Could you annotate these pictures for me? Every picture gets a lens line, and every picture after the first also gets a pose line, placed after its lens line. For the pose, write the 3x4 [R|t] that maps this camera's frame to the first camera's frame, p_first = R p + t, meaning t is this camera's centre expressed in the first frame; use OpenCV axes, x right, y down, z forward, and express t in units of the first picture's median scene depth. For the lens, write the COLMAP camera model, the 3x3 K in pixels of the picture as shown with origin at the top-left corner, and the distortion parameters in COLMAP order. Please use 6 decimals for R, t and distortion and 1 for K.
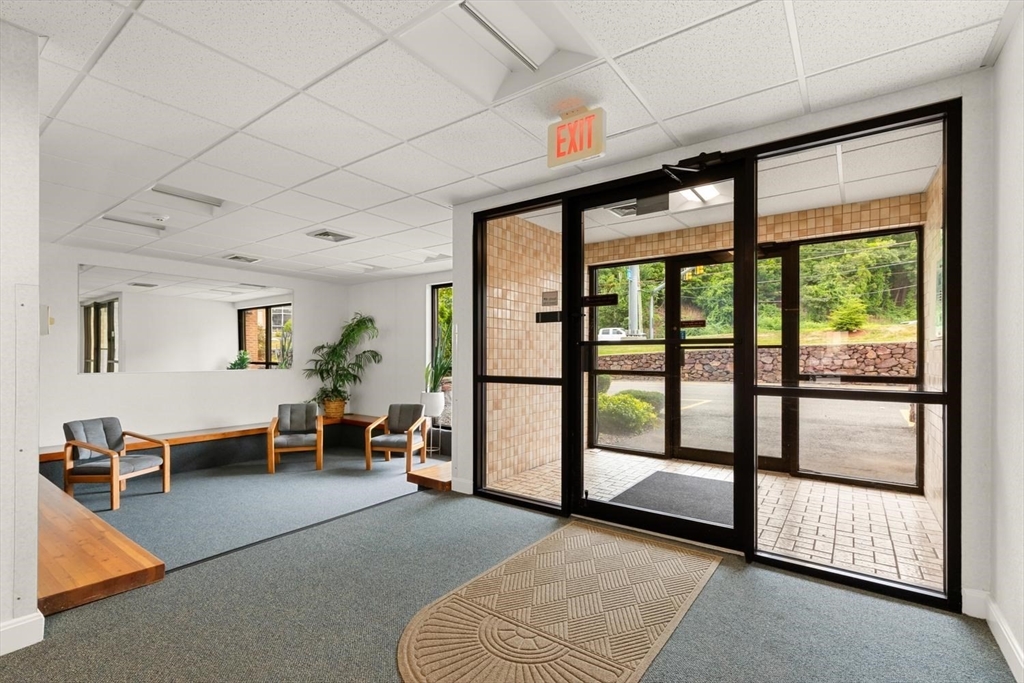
lens RADIAL K [[467.2, 0, 523.1], [0, 467.2, 350.8], [0, 0, 1]] dist [0.013095, -0.002629]
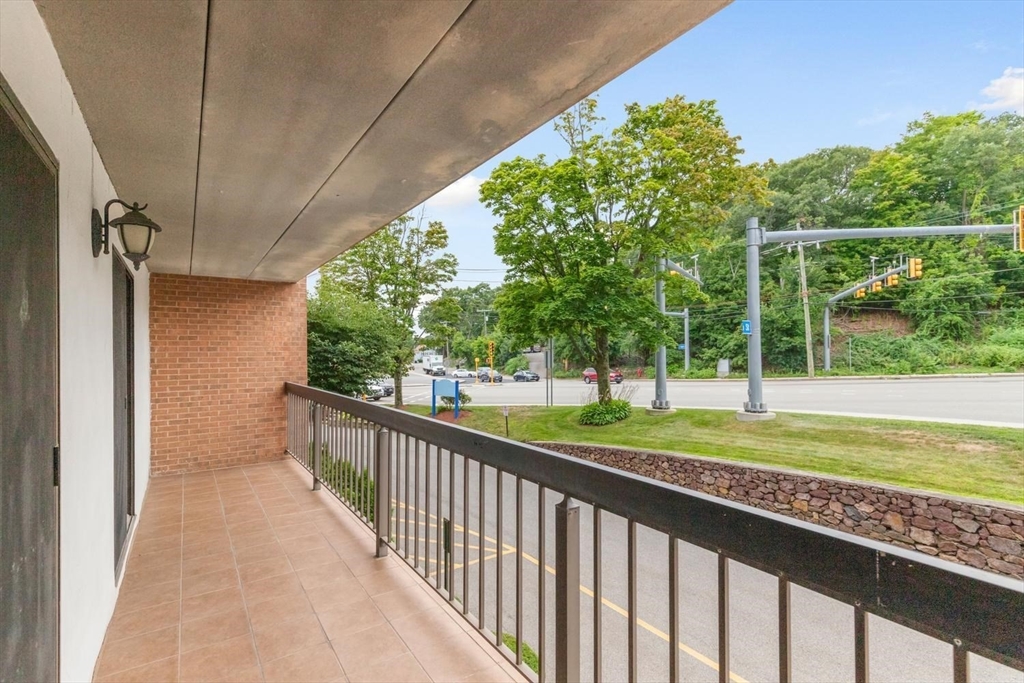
lens RADIAL K [[467.2, 0, 516.1], [0, 467.2, 341.9], [0, 0, 1]] dist [0.013095, -0.002629]
pose [[0.935929, -0.019327, -0.351659, 0.180706], [0.018568, 0.999812, -0.005531, -0.176817], [0.351700, -0.001353, 0.936112, 0.227812]]
